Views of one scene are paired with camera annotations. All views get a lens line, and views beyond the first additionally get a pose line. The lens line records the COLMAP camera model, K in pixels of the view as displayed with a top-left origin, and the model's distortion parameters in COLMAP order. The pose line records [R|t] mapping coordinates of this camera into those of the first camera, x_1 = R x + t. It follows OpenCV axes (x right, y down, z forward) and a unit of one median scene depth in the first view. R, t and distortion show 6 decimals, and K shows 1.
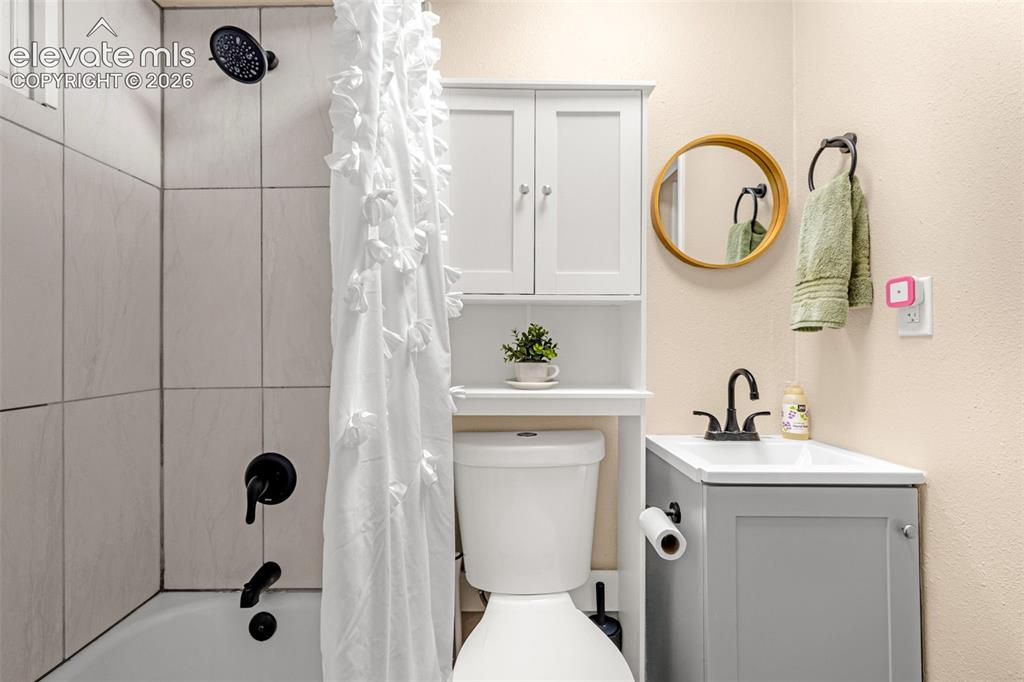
lens RADIAL K [[452.6, 0, 510.5], [0, 452.6, 338.2], [0, 0, 1]] dist [-0.009040, 0.000064]
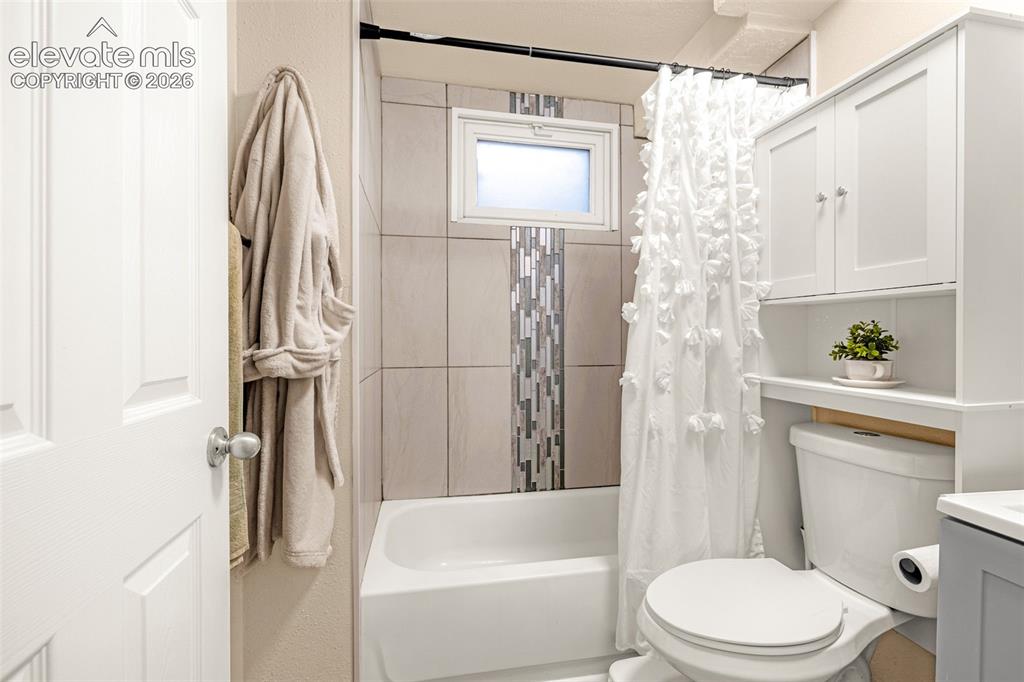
lens RADIAL K [[452.6, 0, 510.0], [0, 452.6, 338.7], [0, 0, 1]] dist [-0.009040, 0.000064]
pose [[0.182760, 0.007687, -0.983127, 0.925551], [0.007217, 0.999932, 0.009160, -0.007701], [0.983131, -0.008769, 0.182693, 0.072355]]
